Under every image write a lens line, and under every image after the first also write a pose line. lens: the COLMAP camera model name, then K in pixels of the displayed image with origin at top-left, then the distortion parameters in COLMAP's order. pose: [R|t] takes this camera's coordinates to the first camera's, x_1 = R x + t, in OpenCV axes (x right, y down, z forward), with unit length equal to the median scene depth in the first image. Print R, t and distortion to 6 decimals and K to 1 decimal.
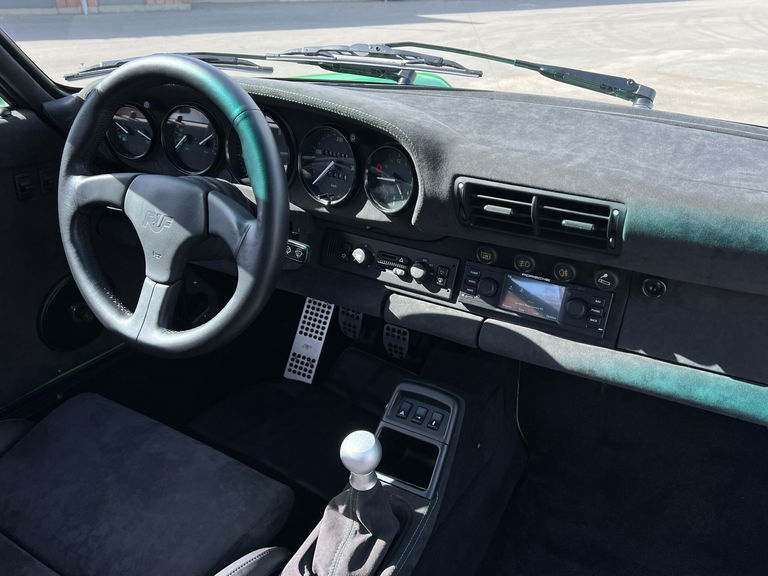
lens RADIAL K [[621.7, 0, 384.0], [0, 621.7, 288.0], [0, 0, 1]] dist [0.008216, 0.001079]
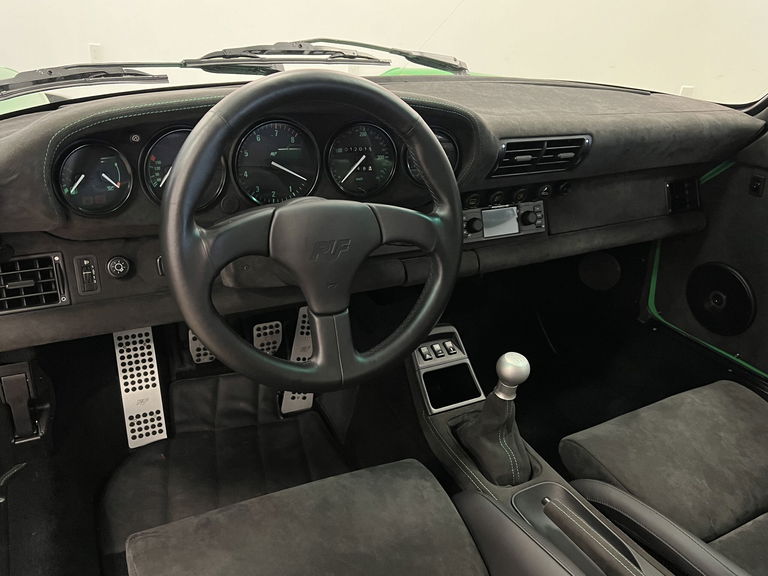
lens RADIAL K [[658.1, 0, 384.0], [0, 658.1, 288.0], [0, 0, 1]] dist [-0.005182, -0.003689]
pose [[0.543675, -0.344284, 0.765432, -0.891785], [0.321736, 0.927815, 0.188799, -0.172073], [-0.775180, 0.143621, 0.615199, 0.277323]]
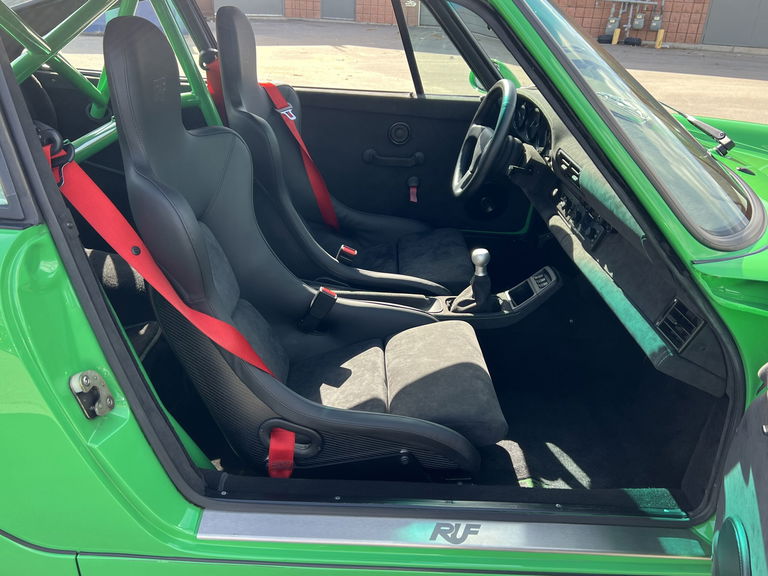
lens RADIAL K [[621.7, 0, 384.0], [0, 621.7, 288.0], [0, 0, 1]] dist [0.008216, 0.001079]
pose [[0.491084, 0.382676, -0.782557, 1.162774], [-0.413097, 0.893211, 0.177552, 0.080614], [0.766934, 0.236079, 0.596724, -0.429633]]
